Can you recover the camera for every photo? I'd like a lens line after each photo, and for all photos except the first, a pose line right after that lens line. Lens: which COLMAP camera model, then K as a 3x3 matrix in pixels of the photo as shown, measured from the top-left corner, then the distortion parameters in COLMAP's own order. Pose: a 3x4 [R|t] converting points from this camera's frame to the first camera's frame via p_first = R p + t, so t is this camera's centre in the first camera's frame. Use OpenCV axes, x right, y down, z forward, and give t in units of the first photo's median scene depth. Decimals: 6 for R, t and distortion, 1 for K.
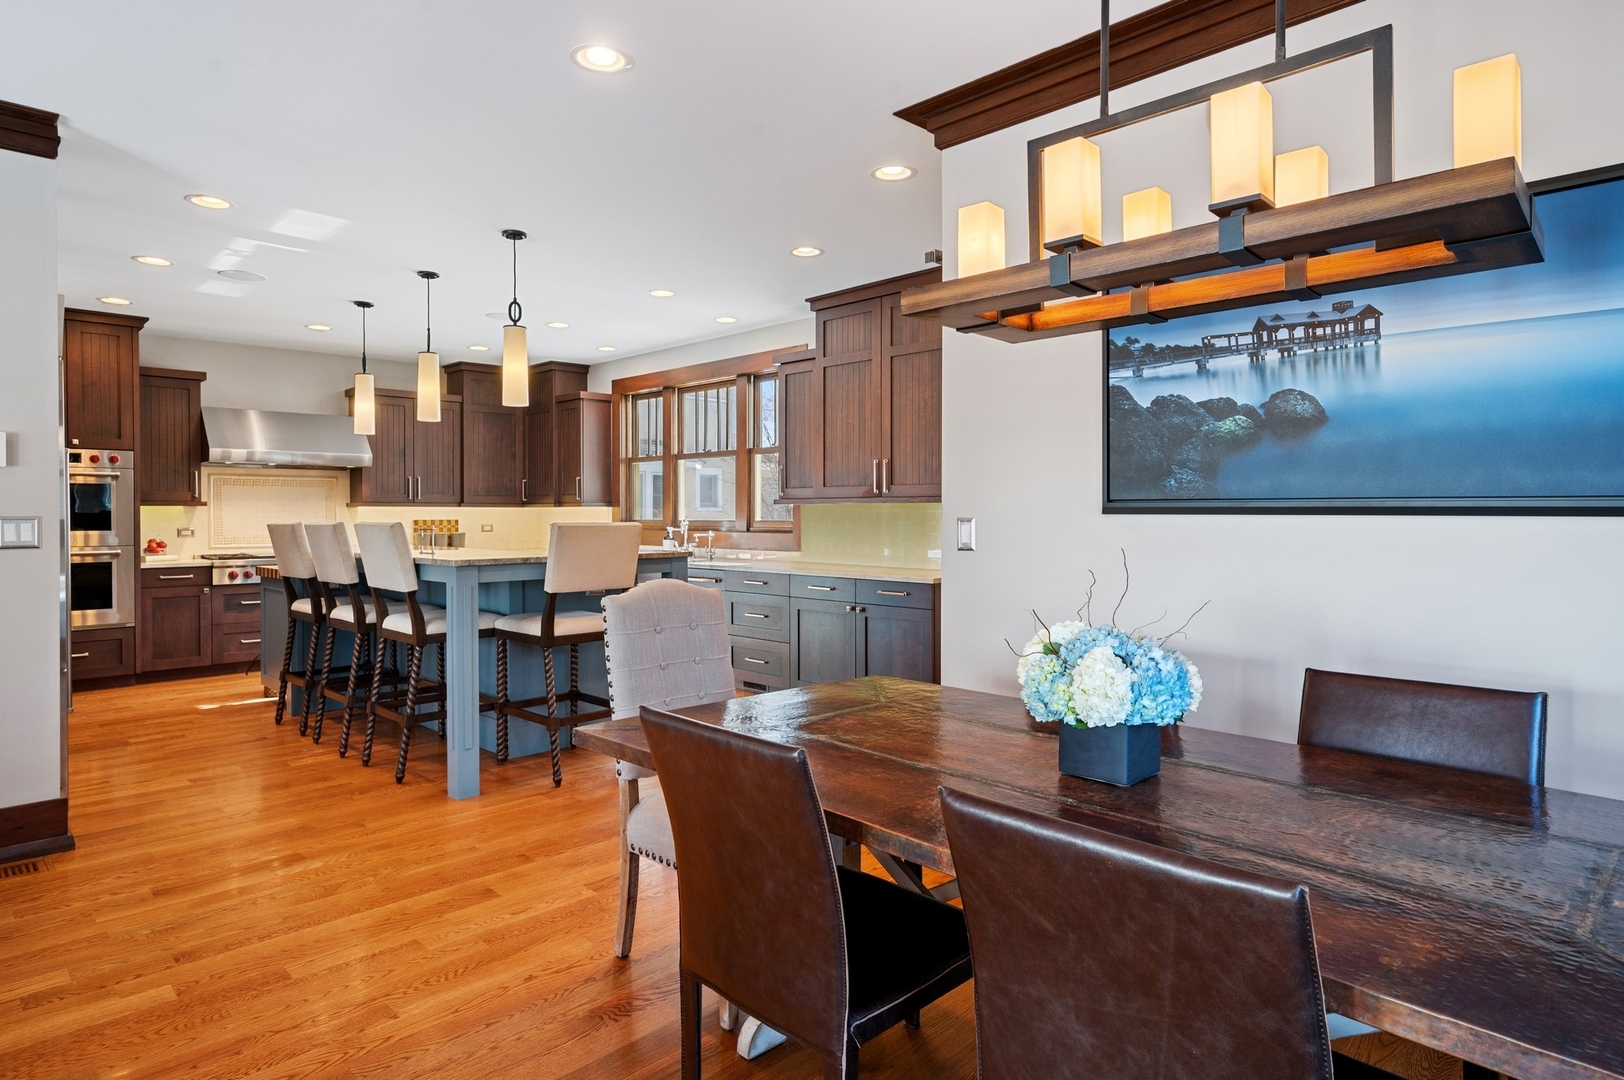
lens RADIAL K [[916.2, 0, 825.5], [0, 916.2, 530.9], [0, 0, 1]] dist [-0.000053, -0.001545]
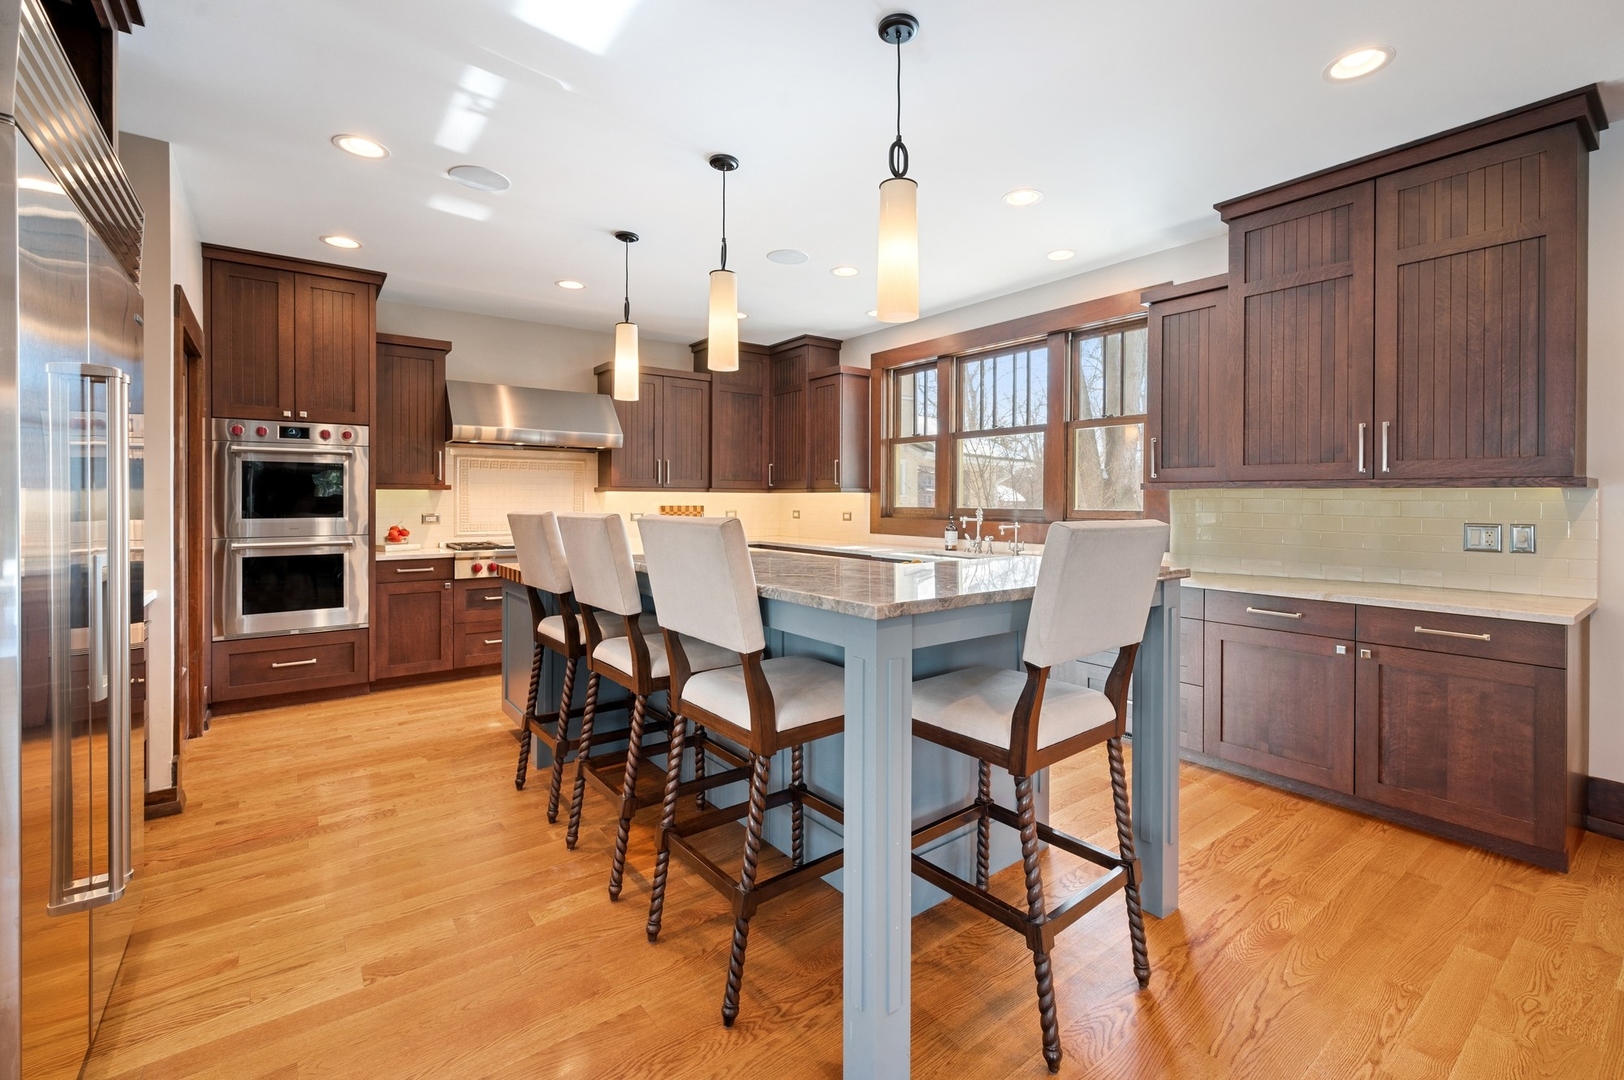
lens RADIAL K [[697.0, 0, 843.4], [0, 697.0, 510.0], [0, 0, 1]] dist [-0.002436, 0.000330]
pose [[0.993195, 0.006759, -0.116263, -0.215439], [-0.007157, 0.999970, -0.003009, -0.008071], [0.116240, 0.003821, 0.993214, 0.370061]]
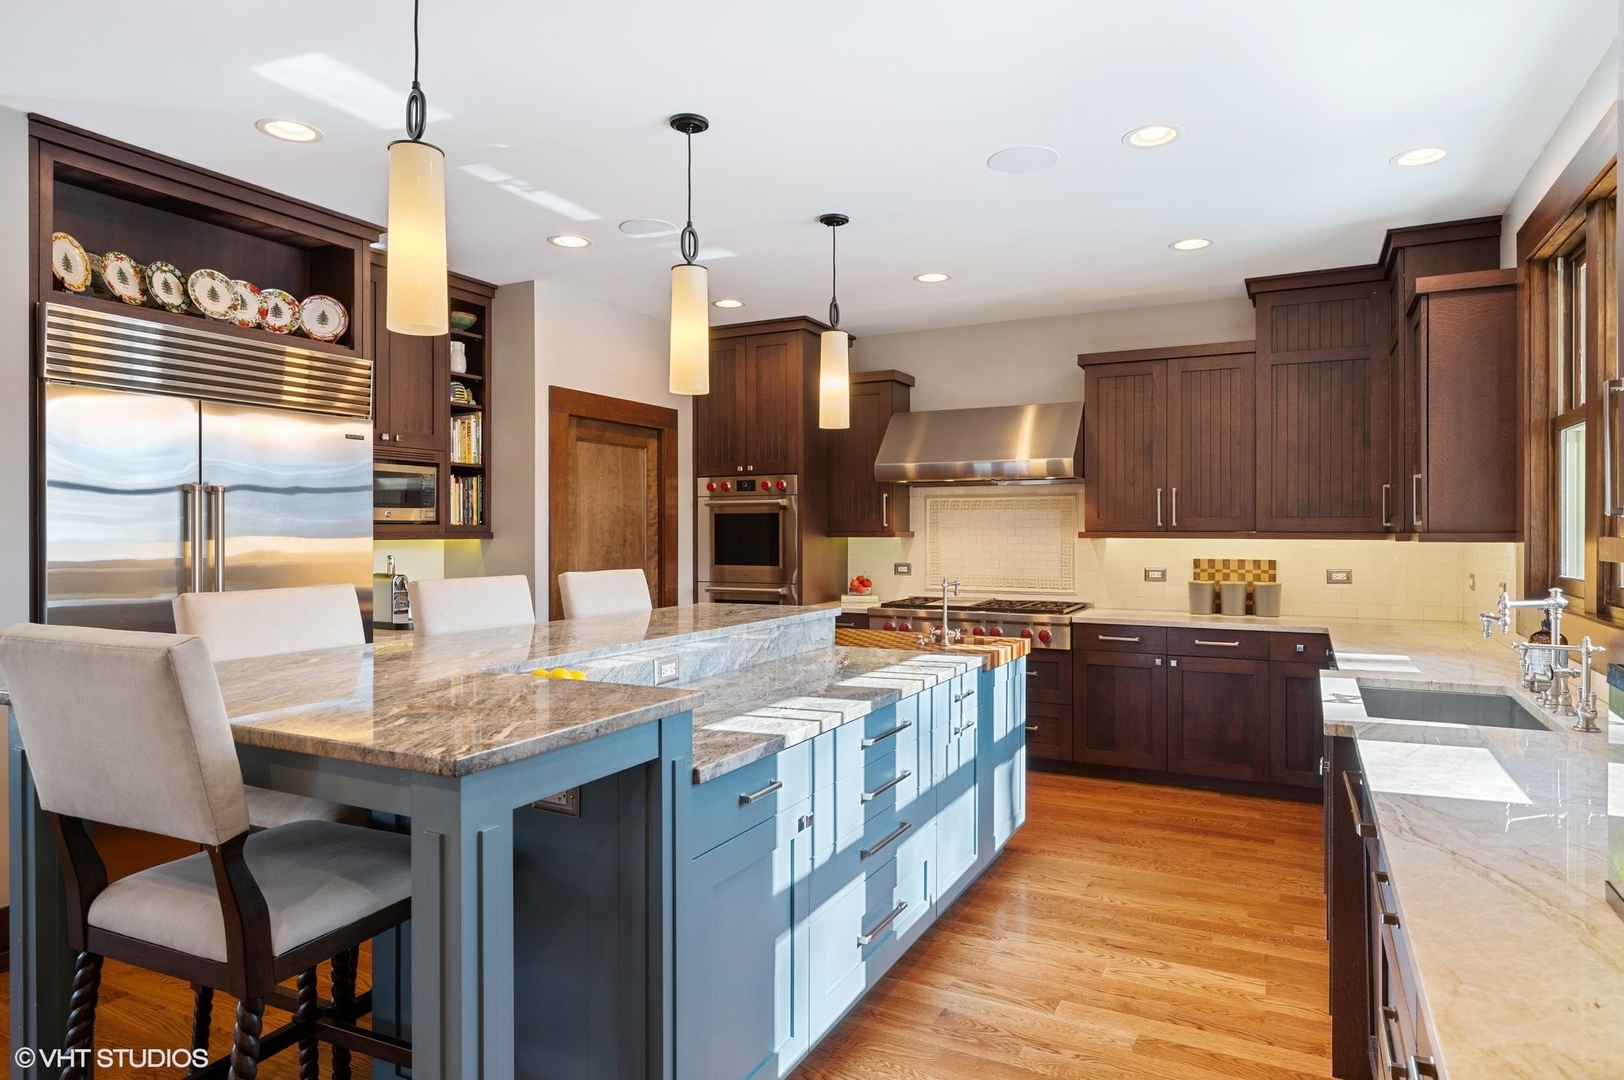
lens RADIAL K [[957.3, 0, 816.4], [0, 957.3, 539.4], [0, 0, 1]] dist [0.005098, 0.001010]
pose [[0.310519, 0.011417, -0.950499, 0.092996], [-0.017861, 0.999821, 0.006174, -0.029658], [0.950399, 0.015060, 0.310667, 0.687848]]
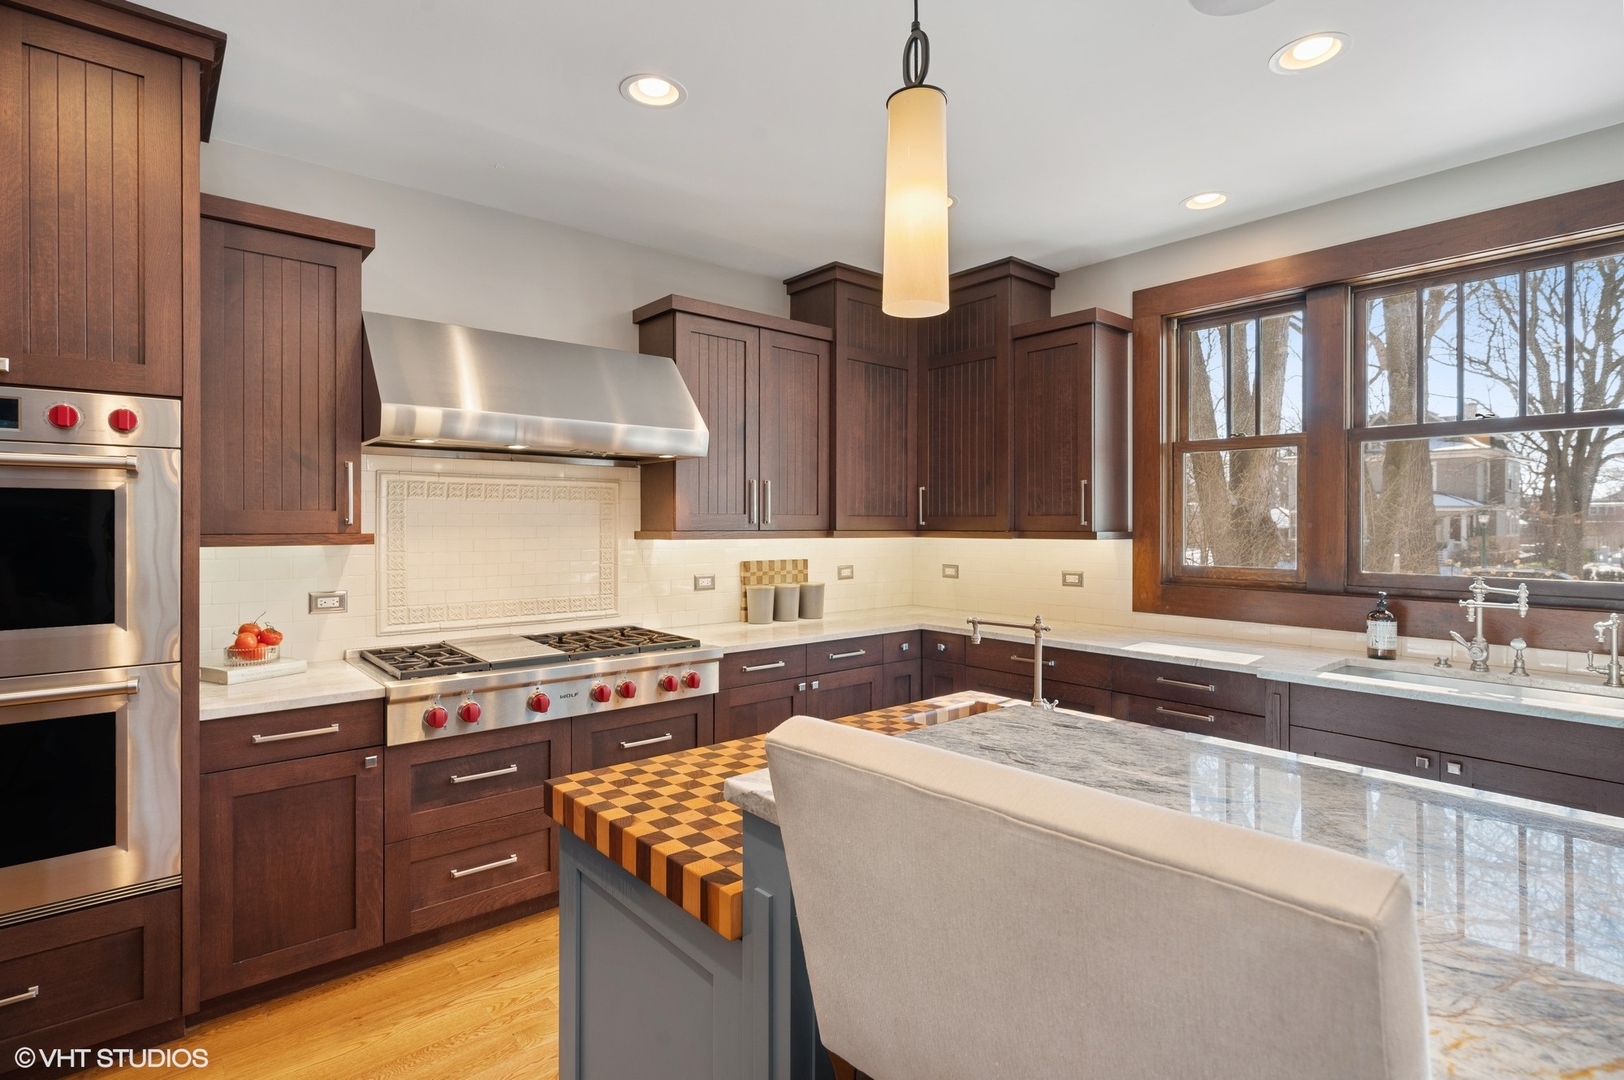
lens RADIAL K [[791.9, 0, 824.0], [0, 791.9, 534.4], [0, 0, 1]] dist [0.001127, 0.000956]
pose [[0.997456, 0.004641, -0.071136, -0.449101], [-0.004965, 0.999978, -0.004382, -0.031591], [0.071114, 0.004724, 0.997457, 0.660216]]
